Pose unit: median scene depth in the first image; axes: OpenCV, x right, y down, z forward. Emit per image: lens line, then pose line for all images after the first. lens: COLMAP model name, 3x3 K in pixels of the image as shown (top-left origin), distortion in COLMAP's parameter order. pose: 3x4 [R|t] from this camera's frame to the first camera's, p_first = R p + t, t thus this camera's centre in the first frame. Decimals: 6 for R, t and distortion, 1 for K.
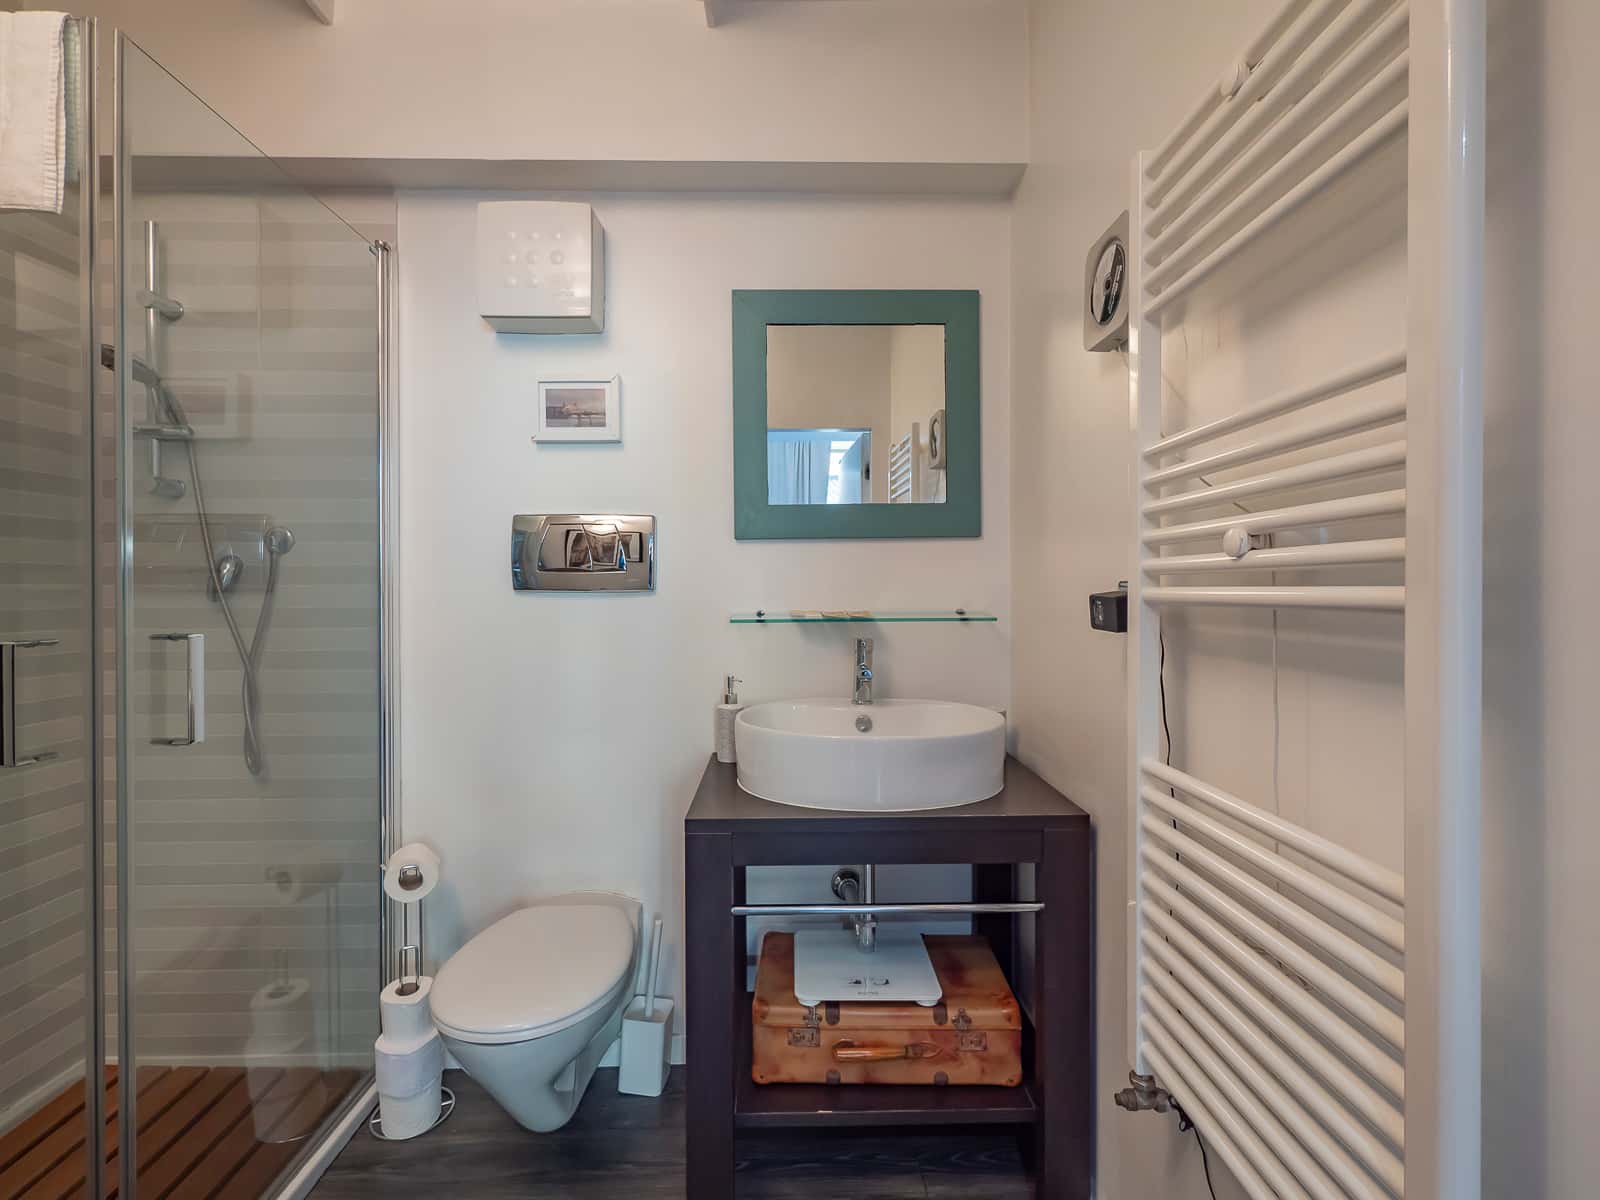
lens RADIAL K [[737.3, 0, 784.3], [0, 737.3, 593.8], [0, 0, 1]] dist [0.008682, -0.003661]
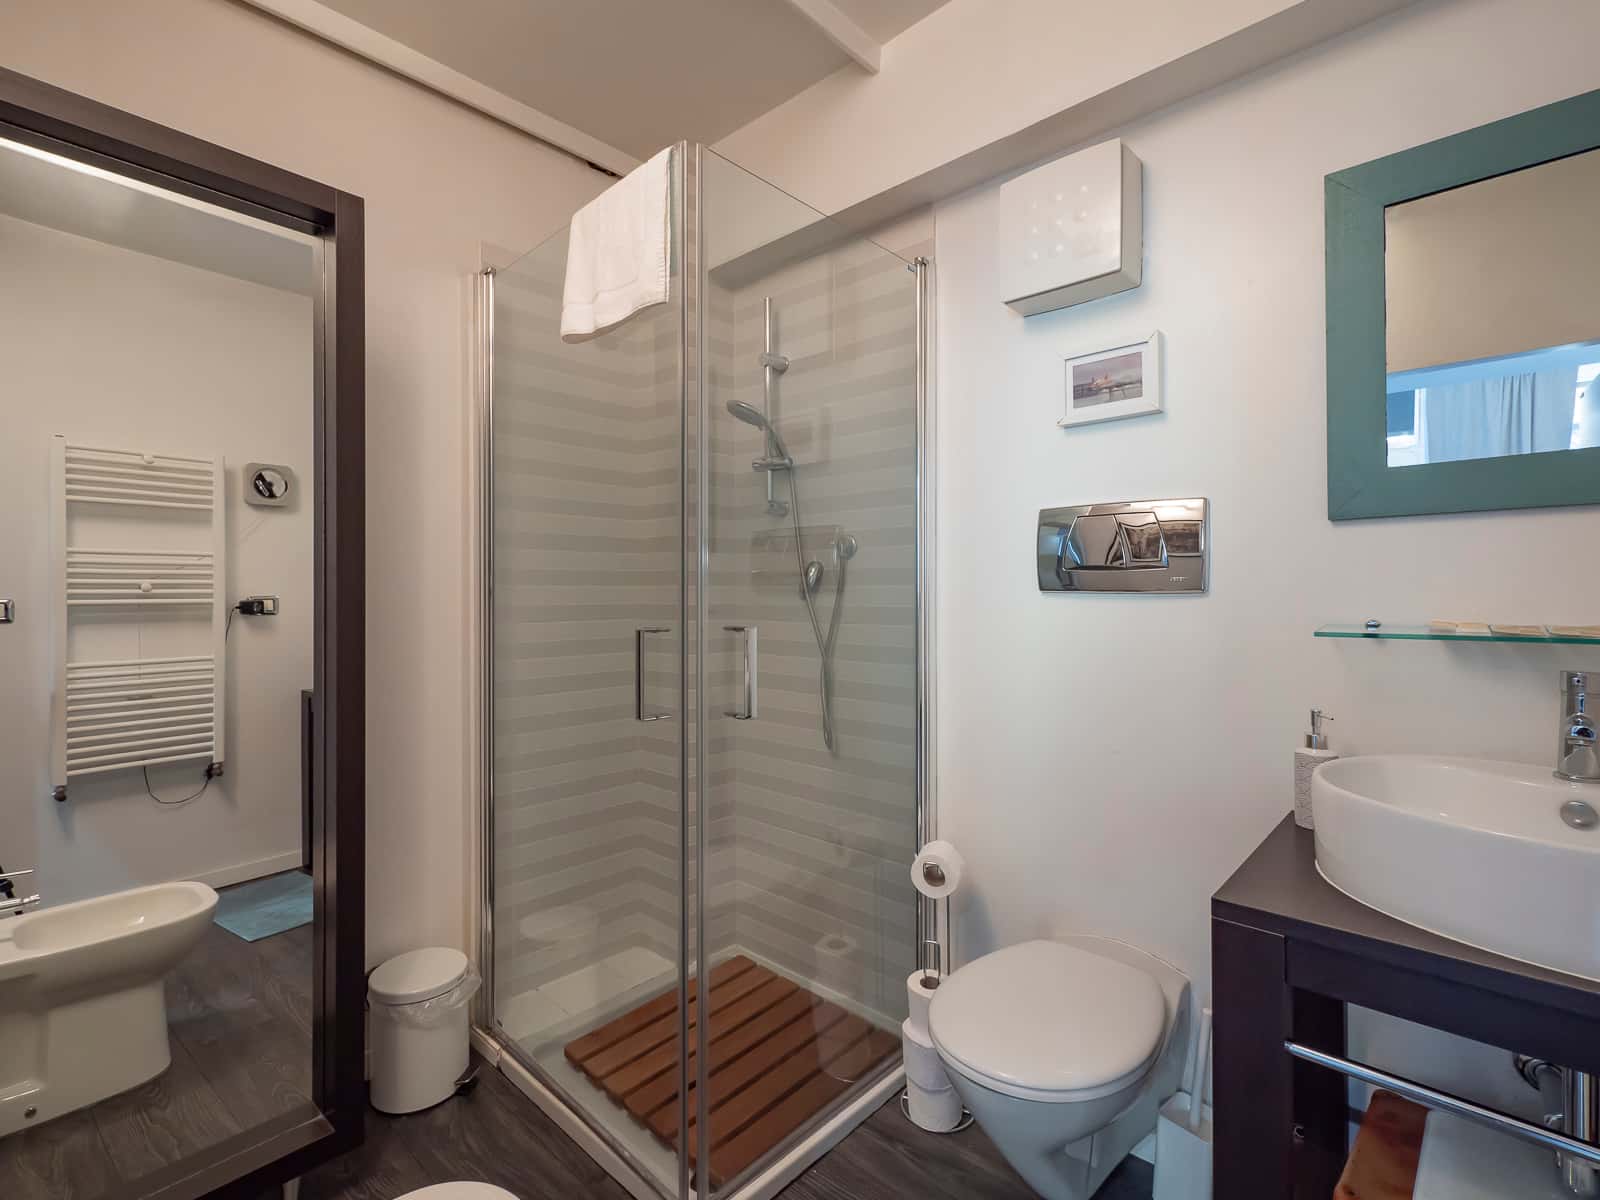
lens RADIAL K [[737.3, 0, 812.5], [0, 737.3, 592.9], [0, 0, 1]] dist [0.008682, -0.003661]
pose [[0.732141, 0.002997, -0.681147, 0.058499], [-0.004601, 0.999989, -0.000546, -0.000398], [0.681138, 0.003534, 0.732147, 0.132463]]
